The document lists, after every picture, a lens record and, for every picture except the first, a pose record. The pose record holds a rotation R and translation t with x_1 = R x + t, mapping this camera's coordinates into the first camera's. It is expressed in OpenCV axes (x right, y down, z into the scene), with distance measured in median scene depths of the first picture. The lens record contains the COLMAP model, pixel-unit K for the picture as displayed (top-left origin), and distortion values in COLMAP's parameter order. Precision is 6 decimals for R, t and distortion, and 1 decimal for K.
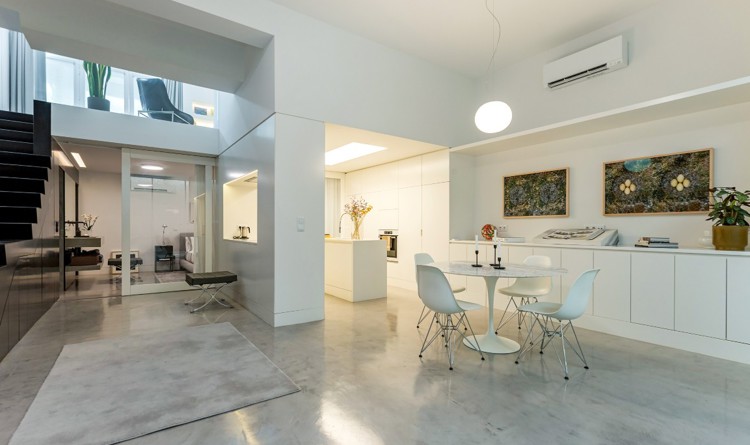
lens RADIAL K [[345.5, 0, 368.4], [0, 345.5, 226.8], [0, 0, 1]] dist [0.006713, -0.000276]
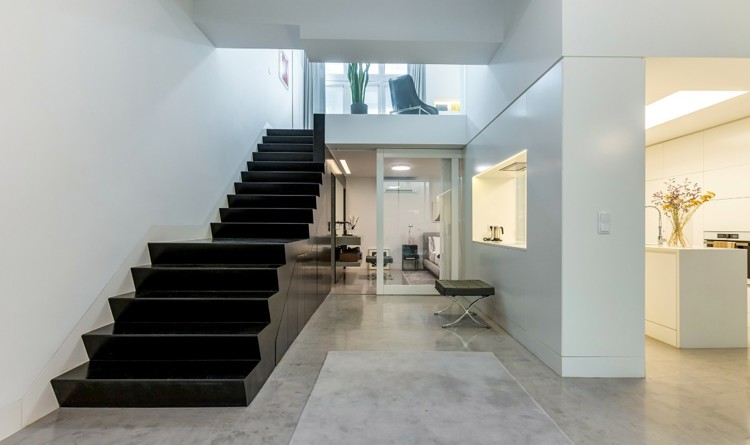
lens RADIAL K [[344.6, 0, 382.7], [0, 344.6, 225.8], [0, 0, 1]] dist [0.002236, 0.000242]
pose [[0.826118, -0.000739, -0.563497, -0.149987], [0.000070, 0.999999, -0.001209, -0.001343], [0.563497, 0.000959, 0.826117, 0.206879]]
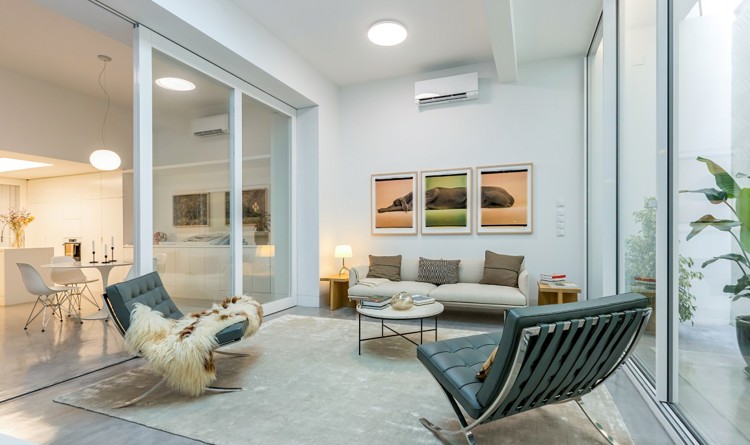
lens RADIAL K [[350.4, 0, 387.1], [0, 350.4, 233.1], [0, 0, 1]] dist [0.000875, 0.000164]
pose [[0.827045, -0.015787, 0.561913, 0.363694], [0.014461, 0.999872, 0.006808, 0.000527], [-0.561949, 0.002495, 0.827168, -0.635771]]
